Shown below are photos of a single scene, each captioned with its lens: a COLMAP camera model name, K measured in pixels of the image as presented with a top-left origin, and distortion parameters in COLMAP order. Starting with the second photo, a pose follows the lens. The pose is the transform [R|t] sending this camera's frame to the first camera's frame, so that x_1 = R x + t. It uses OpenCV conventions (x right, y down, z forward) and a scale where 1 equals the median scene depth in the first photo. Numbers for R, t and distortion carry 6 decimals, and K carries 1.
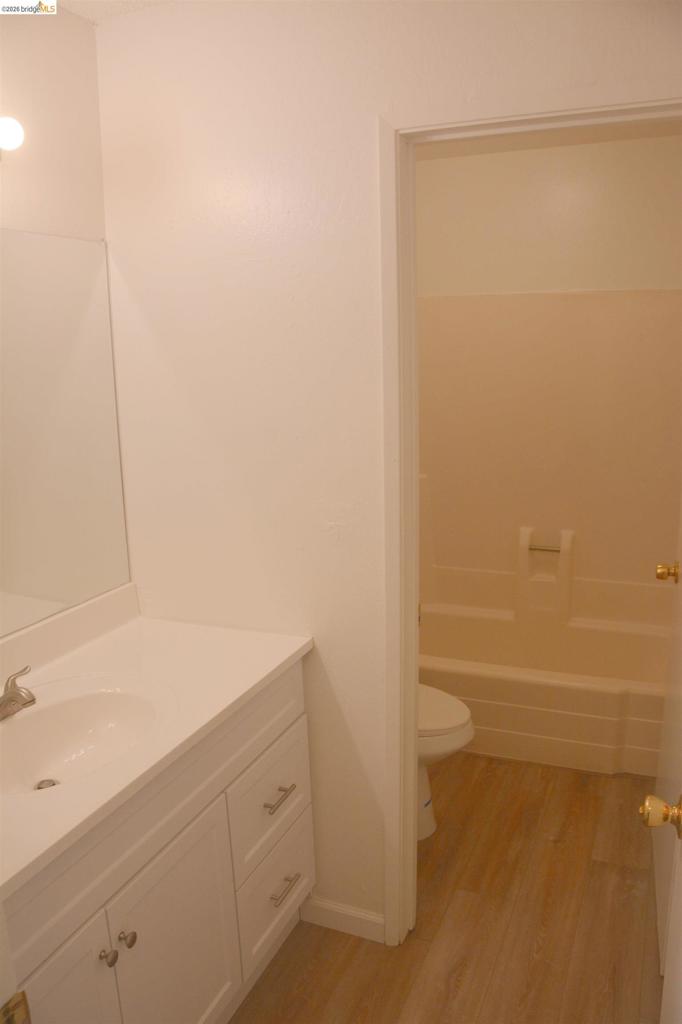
lens RADIAL K [[806.9, 0, 334.0], [0, 806.9, 510.8], [0, 0, 1]] dist [-0.133853, 0.084108]
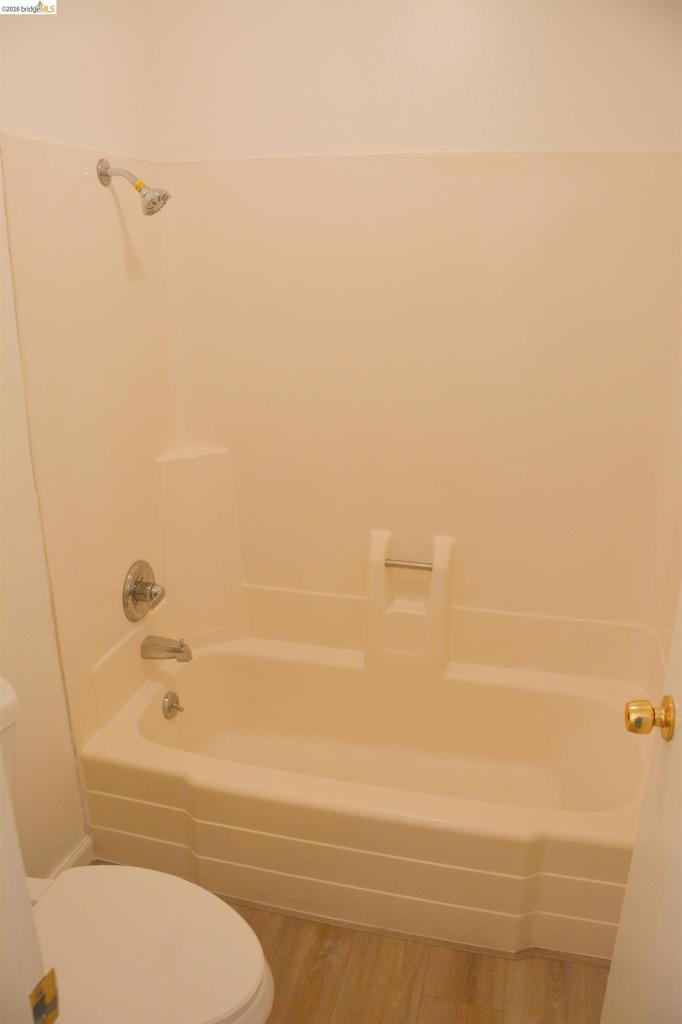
lens RADIAL K [[806.9, 0, 338.4], [0, 806.9, 508.1], [0, 0, 1]] dist [-0.133853, 0.084108]
pose [[0.986876, -0.028499, 0.158943, 0.122806], [0.010752, 0.993716, 0.111414, -0.082486], [-0.161119, -0.108243, 0.980981, 0.439267]]
